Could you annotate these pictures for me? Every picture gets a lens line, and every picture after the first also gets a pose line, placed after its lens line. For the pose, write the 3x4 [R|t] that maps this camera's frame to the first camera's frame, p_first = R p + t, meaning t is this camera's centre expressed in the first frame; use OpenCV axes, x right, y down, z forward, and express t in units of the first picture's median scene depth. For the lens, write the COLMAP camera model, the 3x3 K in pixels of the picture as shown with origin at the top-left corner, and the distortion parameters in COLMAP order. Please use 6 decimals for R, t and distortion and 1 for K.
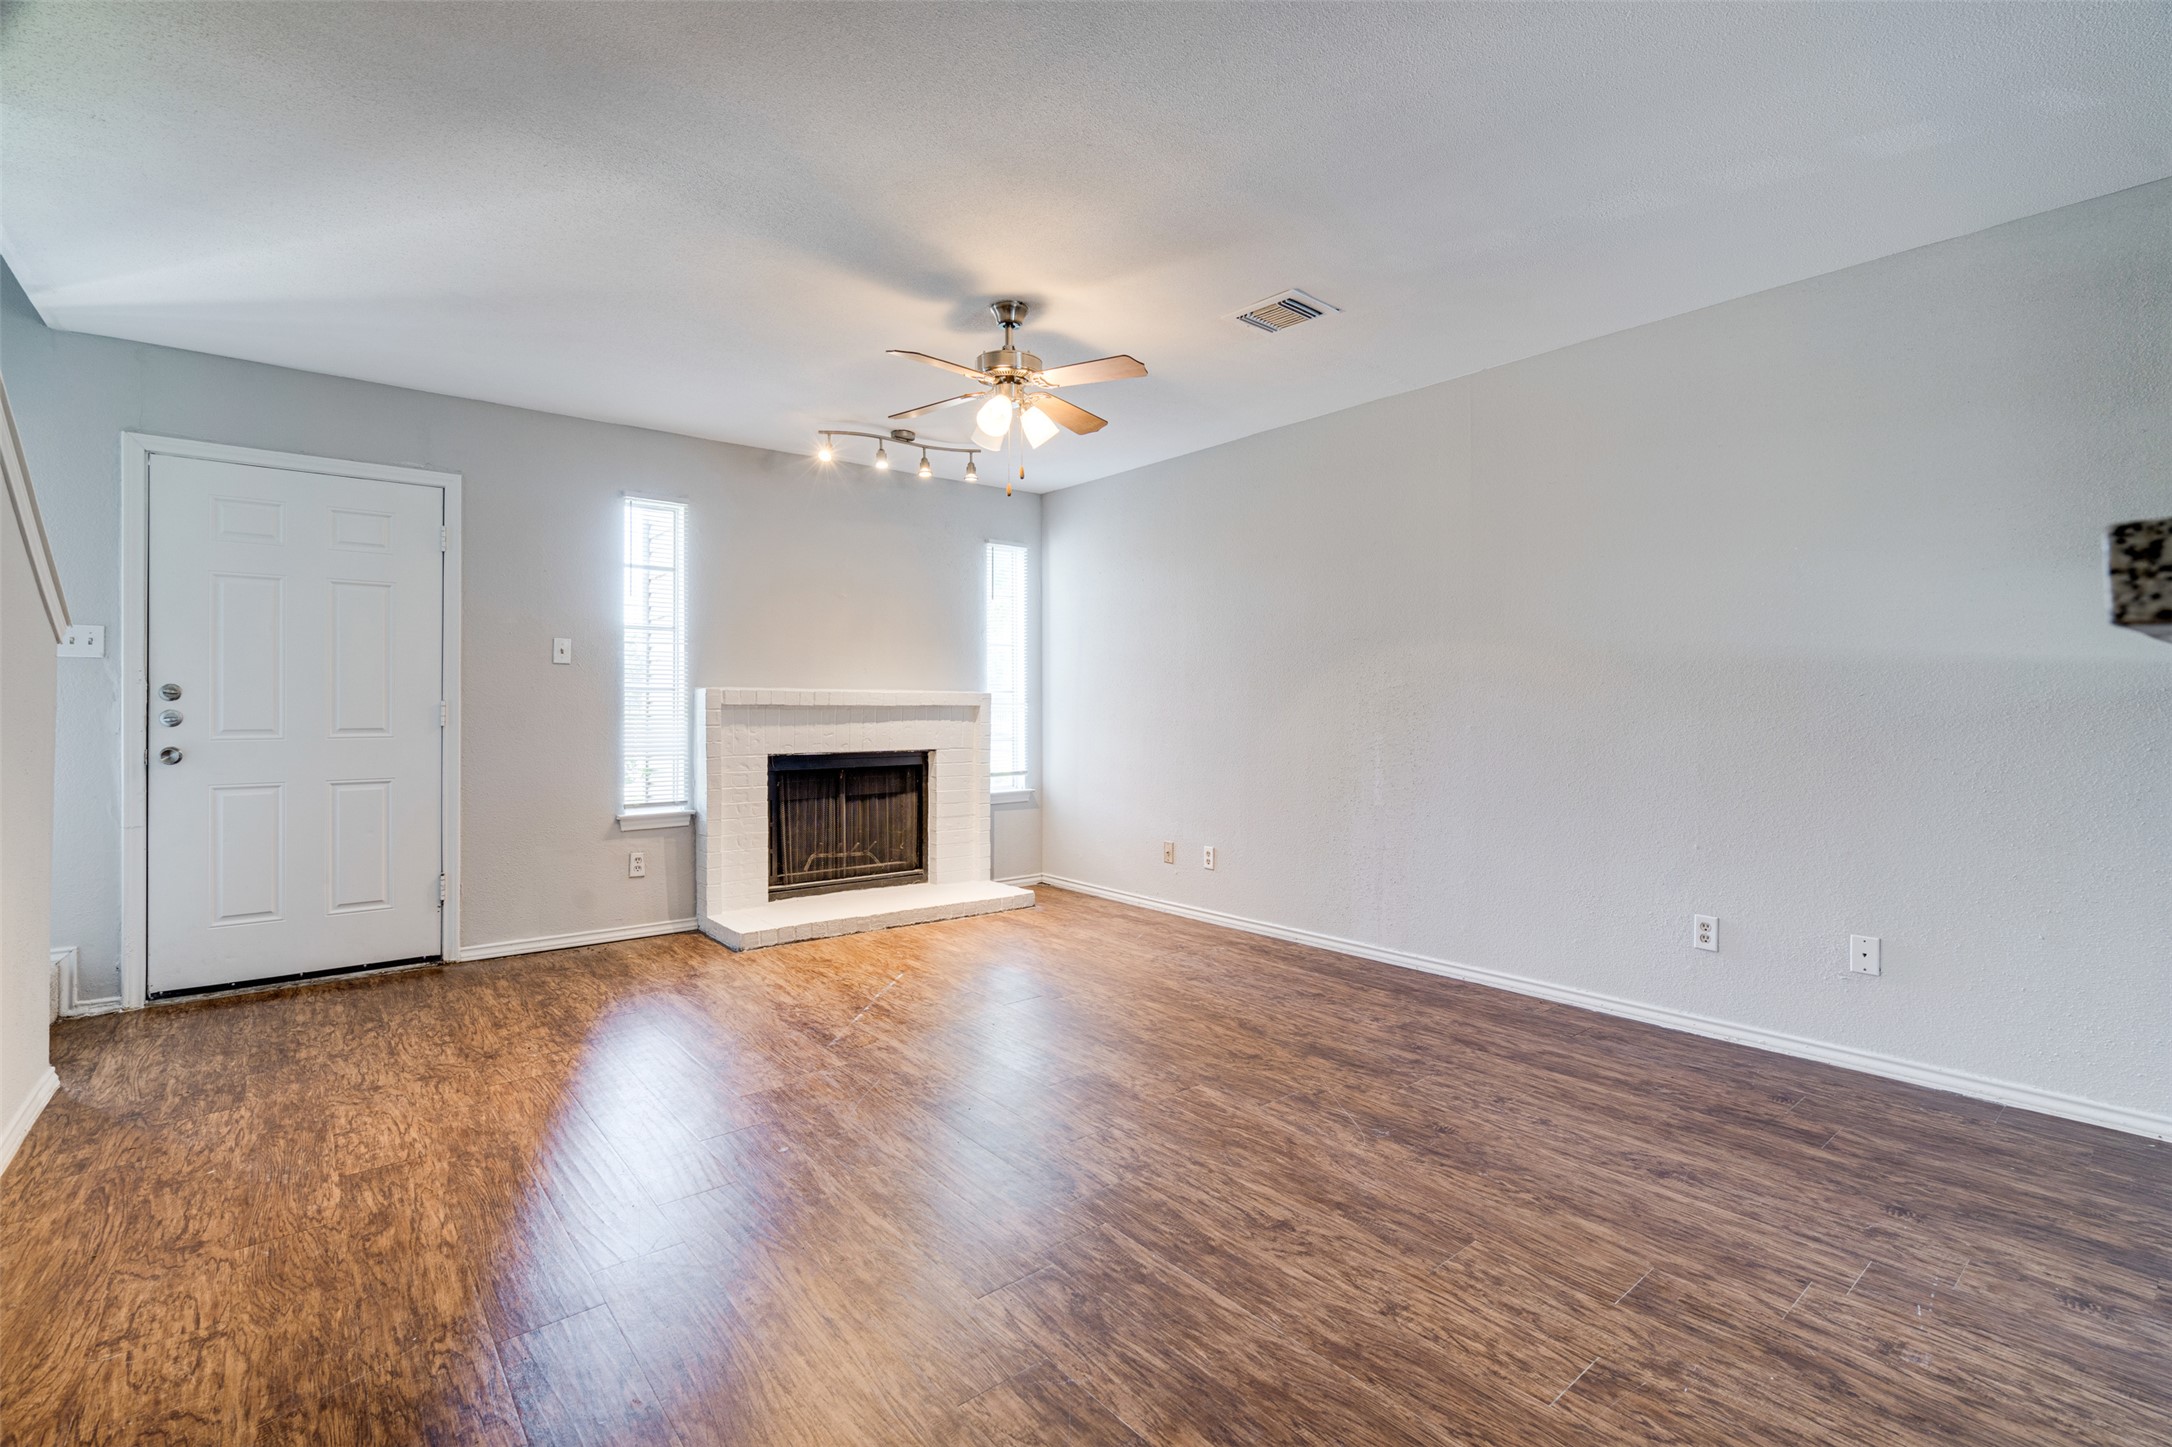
lens RADIAL K [[1004.5, 0, 1083.4], [0, 1004.5, 716.6], [0, 0, 1]] dist [-0.018447, -0.000444]
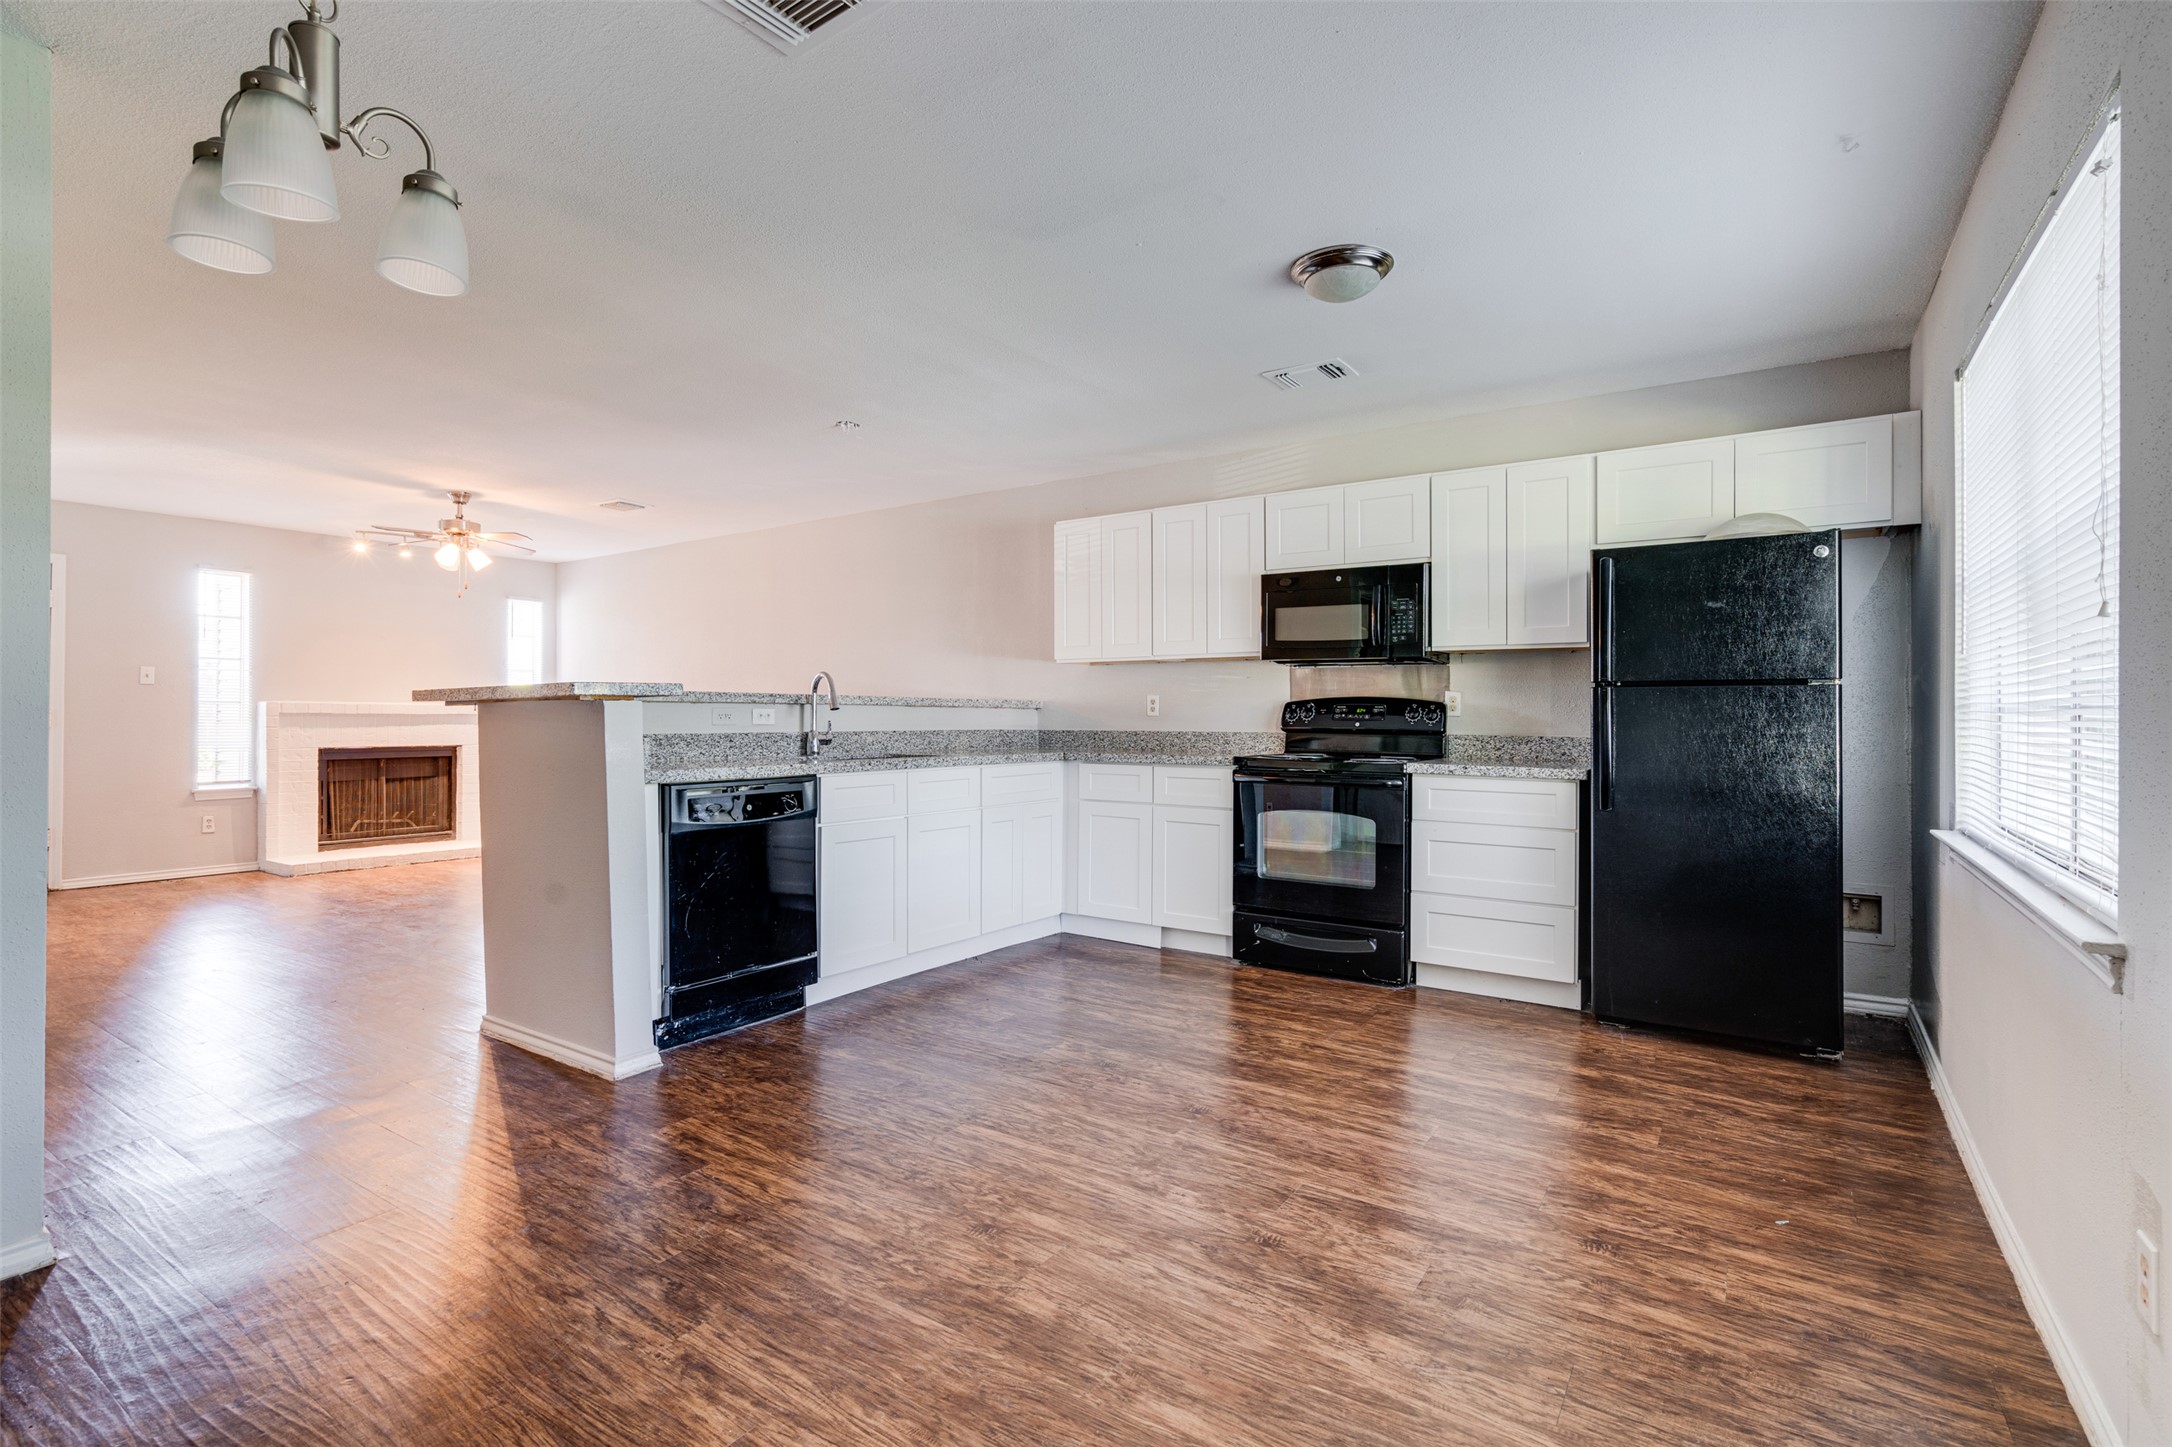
lens RADIAL K [[1004.5, 0, 1091.8], [0, 1004.5, 718.2], [0, 0, 1]] dist [-0.018447, -0.000444]
pose [[0.950928, 0.003446, 0.309393, 0.308301], [-0.001008, 0.999967, -0.008038, 0.005702], [-0.309410, 0.007332, 0.950900, -0.716480]]
